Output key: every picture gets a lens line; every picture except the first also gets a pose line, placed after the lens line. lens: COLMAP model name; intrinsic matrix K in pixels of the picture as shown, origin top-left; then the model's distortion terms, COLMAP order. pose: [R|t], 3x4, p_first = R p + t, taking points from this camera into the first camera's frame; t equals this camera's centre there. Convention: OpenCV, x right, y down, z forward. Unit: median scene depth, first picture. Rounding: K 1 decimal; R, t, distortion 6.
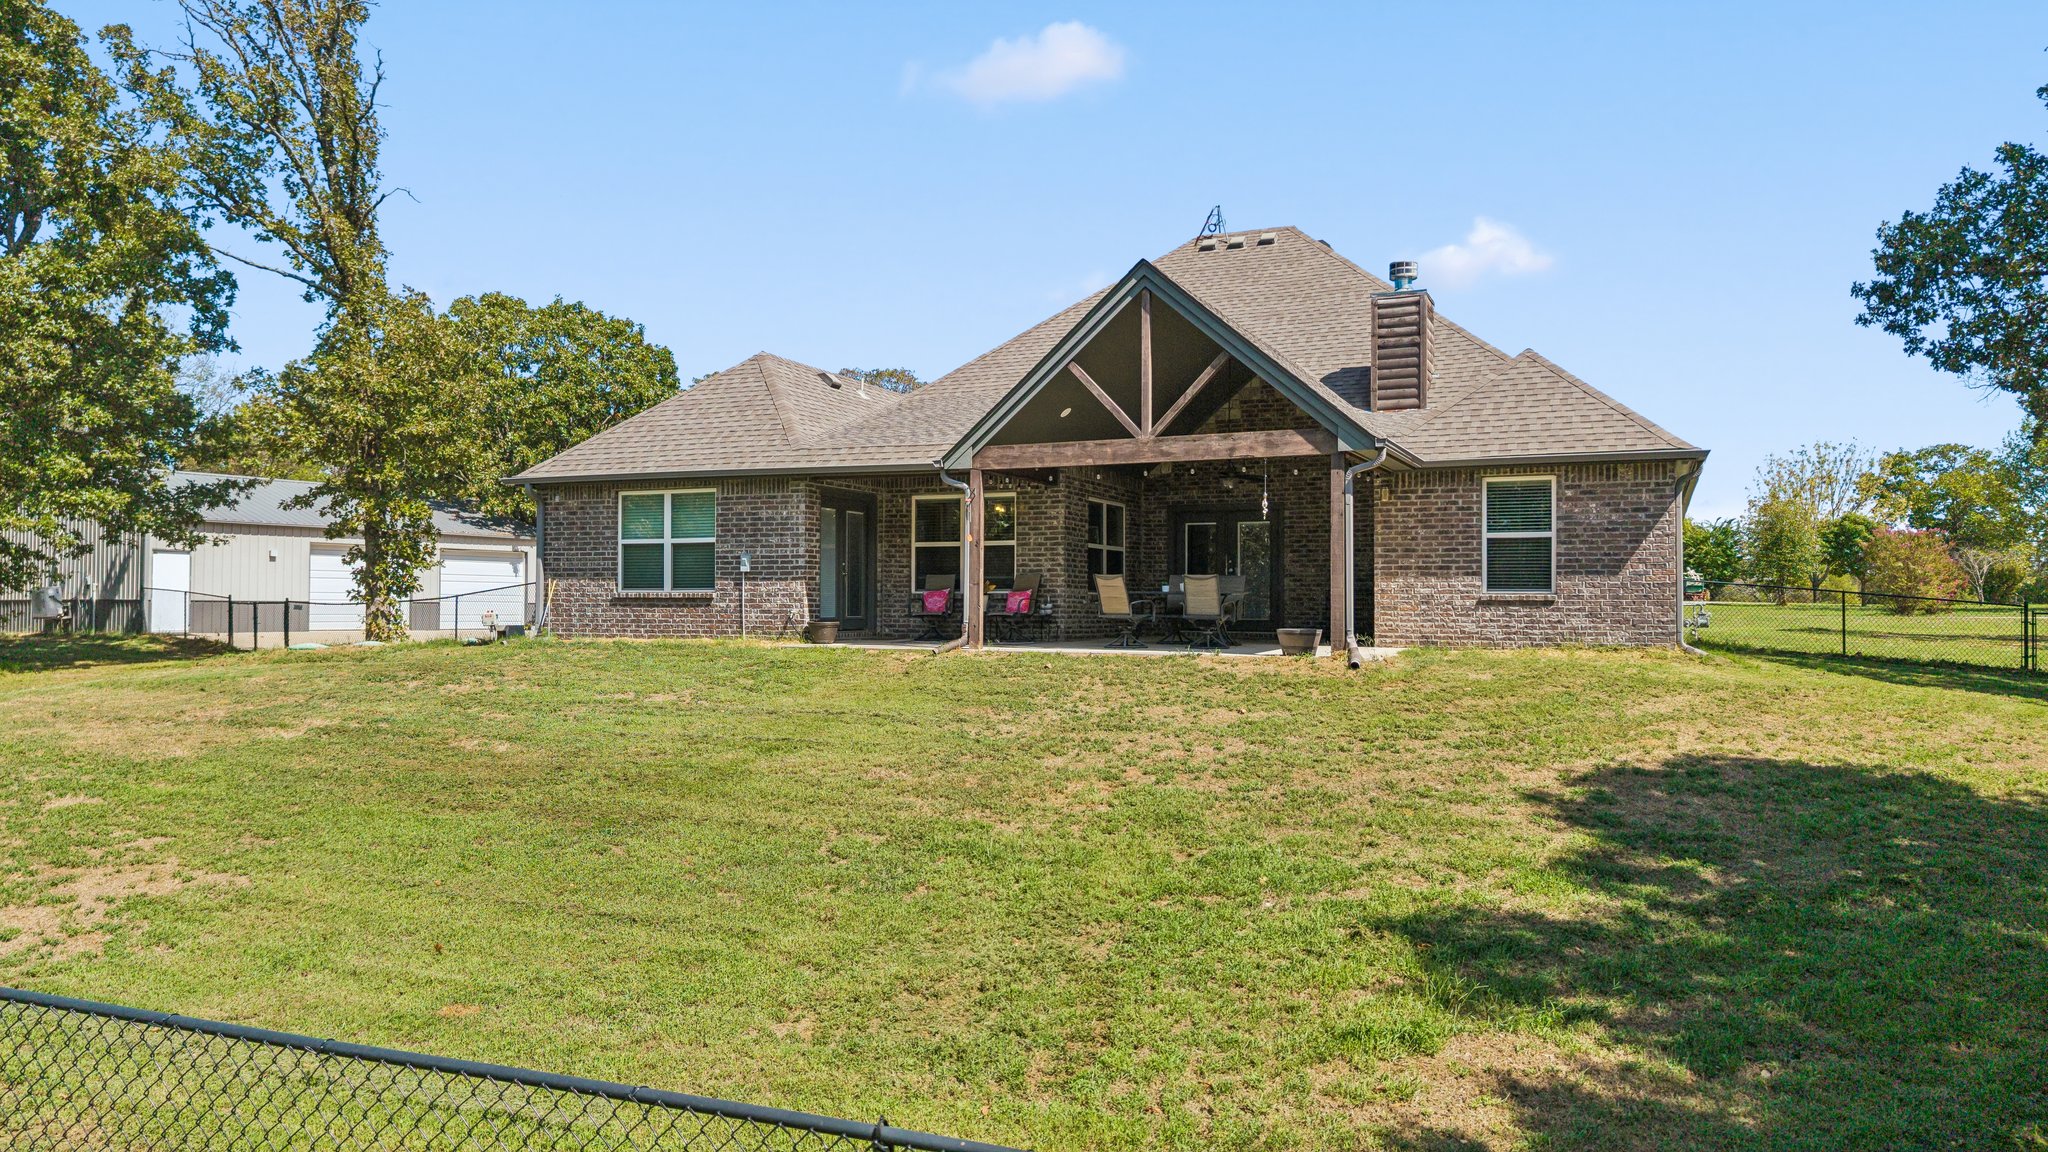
lens RADIAL K [[1377.7, 0, 1027.8], [0, 1377.7, 578.7], [0, 0, 1]] dist [0.001249, 0.001214]
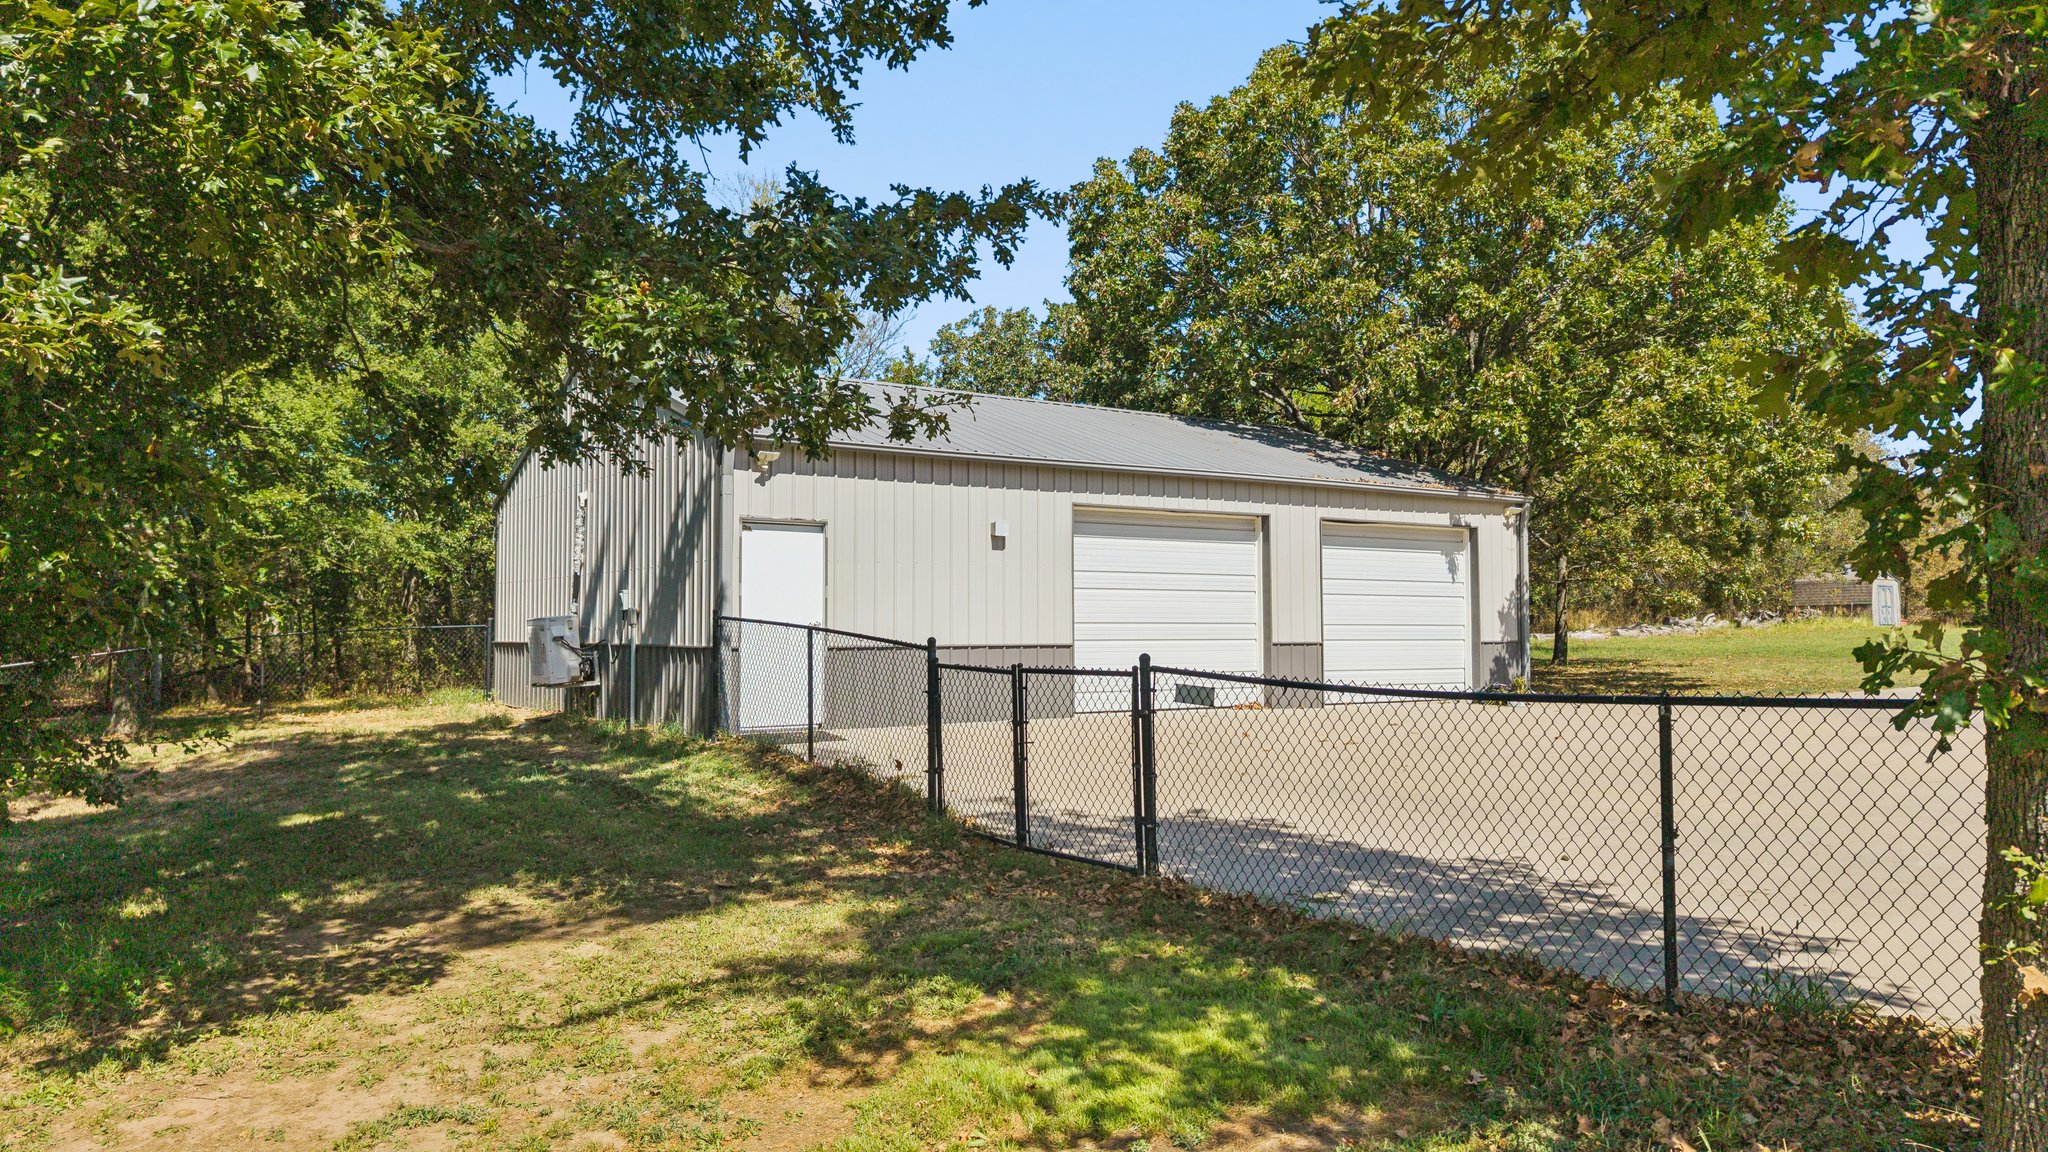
lens RADIAL K [[1377.7, 0, 1027.8], [0, 1377.7, 578.7], [0, 0, 1]] dist [0.001249, 0.001214]
pose [[0.916186, -0.019948, -0.400256, -0.387482], [0.014477, 0.999756, -0.016690, 0.003376], [0.400491, 0.009497, 0.916251, 0.647197]]
